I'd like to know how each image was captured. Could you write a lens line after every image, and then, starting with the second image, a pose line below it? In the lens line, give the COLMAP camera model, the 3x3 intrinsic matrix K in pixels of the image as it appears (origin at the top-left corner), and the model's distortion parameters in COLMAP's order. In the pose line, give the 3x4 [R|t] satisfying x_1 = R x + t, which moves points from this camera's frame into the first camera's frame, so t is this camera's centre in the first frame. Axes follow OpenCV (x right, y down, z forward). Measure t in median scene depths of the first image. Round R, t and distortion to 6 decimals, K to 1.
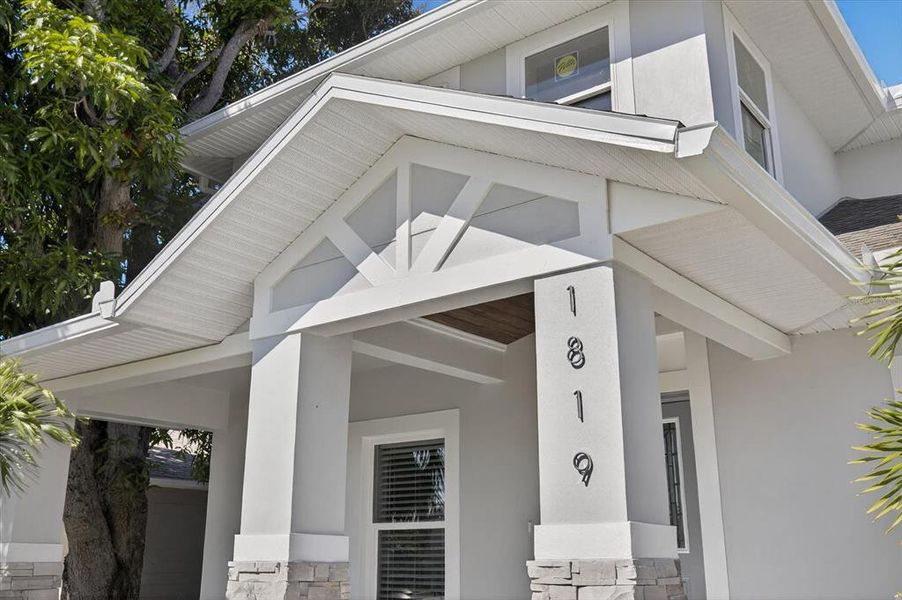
lens RADIAL K [[845.5, 0, 456.7], [0, 845.5, 291.2], [0, 0, 1]] dist [-0.013680, 0.000000]
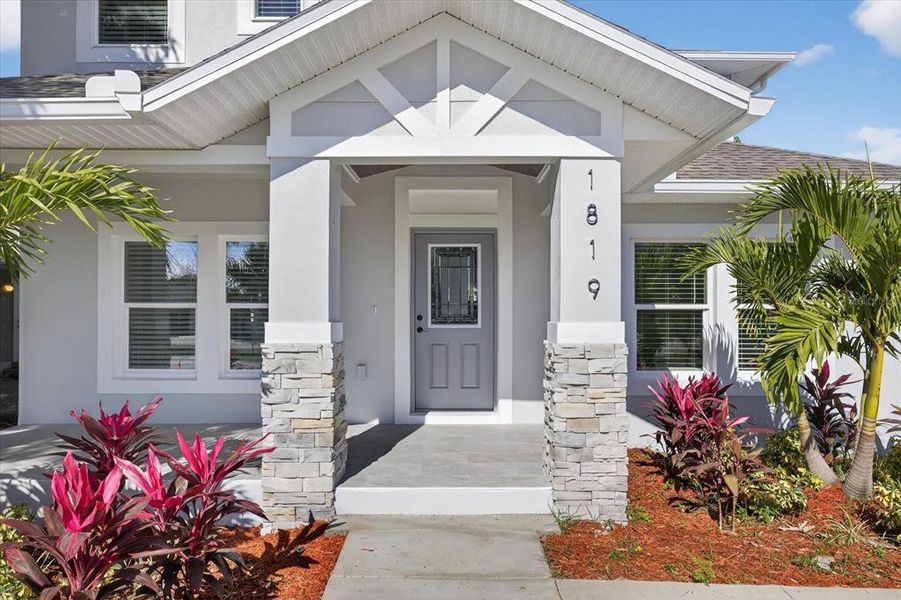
lens RADIAL K [[615.8, 0, 435.0], [0, 615.8, 306.9], [0, 0, 1]] dist [0.001838, 0.000230]
pose [[0.808311, 0.019332, 0.588439, -0.610434], [-0.181499, 0.958966, 0.217811, 0.033859], [-0.560082, -0.282860, 0.778652, 0.196512]]
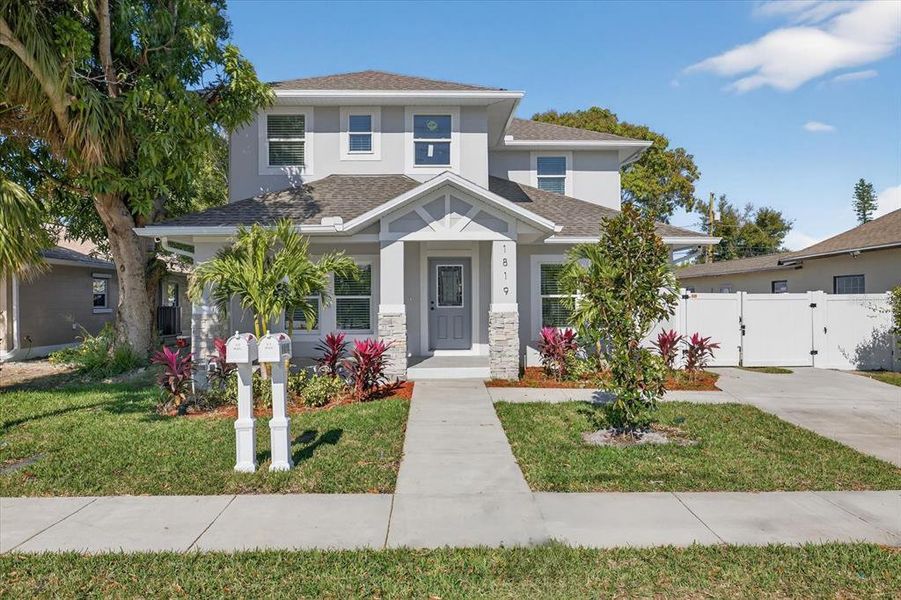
lens RADIAL K [[615.8, 0, 447.7], [0, 615.8, 297.8], [0, 0, 1]] dist [0.001838, 0.000230]
pose [[0.780924, 0.007198, 0.624585, -1.552167], [-0.183238, 0.958580, 0.218057, -0.289602], [-0.597144, -0.284733, 0.749897, -0.882790]]
